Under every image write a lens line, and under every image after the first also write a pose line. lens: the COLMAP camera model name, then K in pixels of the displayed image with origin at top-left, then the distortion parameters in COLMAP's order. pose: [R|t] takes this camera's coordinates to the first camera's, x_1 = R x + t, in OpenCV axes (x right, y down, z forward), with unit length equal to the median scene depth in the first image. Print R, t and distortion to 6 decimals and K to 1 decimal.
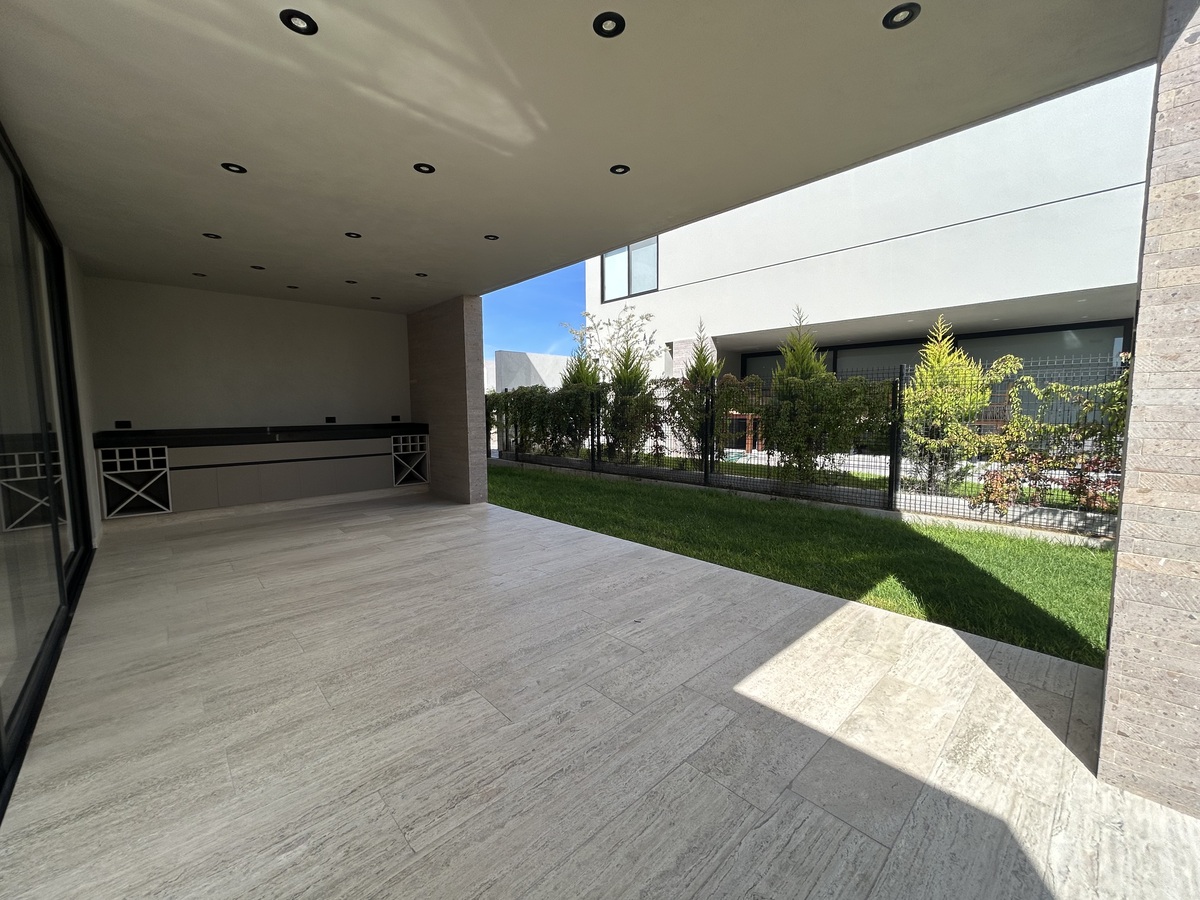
lens RADIAL K [[481.3, 0, 599.9], [0, 481.3, 444.9], [0, 0, 1]] dist [-0.002831, 0.000261]
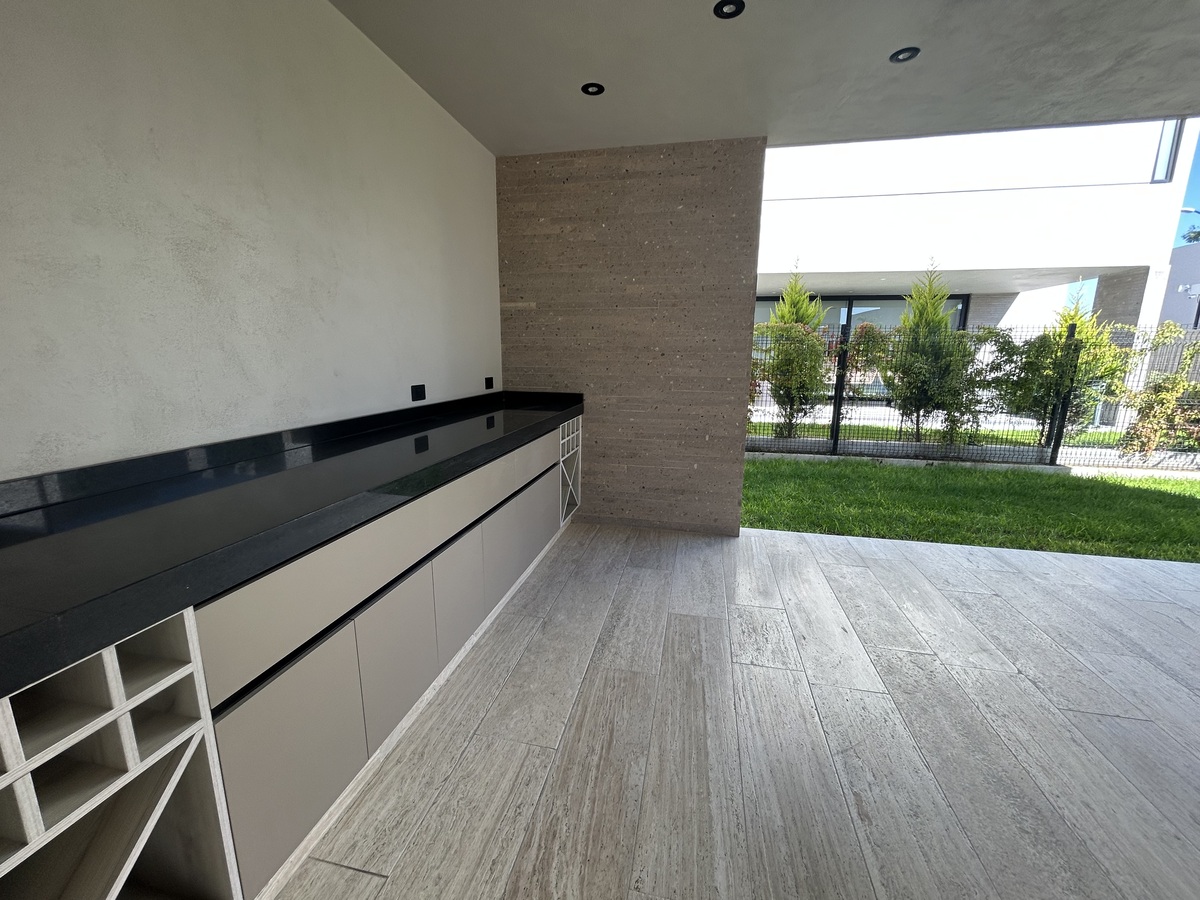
lens RADIAL K [[481.3, 0, 596.3], [0, 481.3, 445.6], [0, 0, 1]] dist [-0.002831, 0.000261]
pose [[0.824799, -0.093231, 0.557687, -0.855861], [0.029247, 0.992027, 0.122585, -0.068513], [-0.564669, -0.084797, 0.820949, 0.765663]]
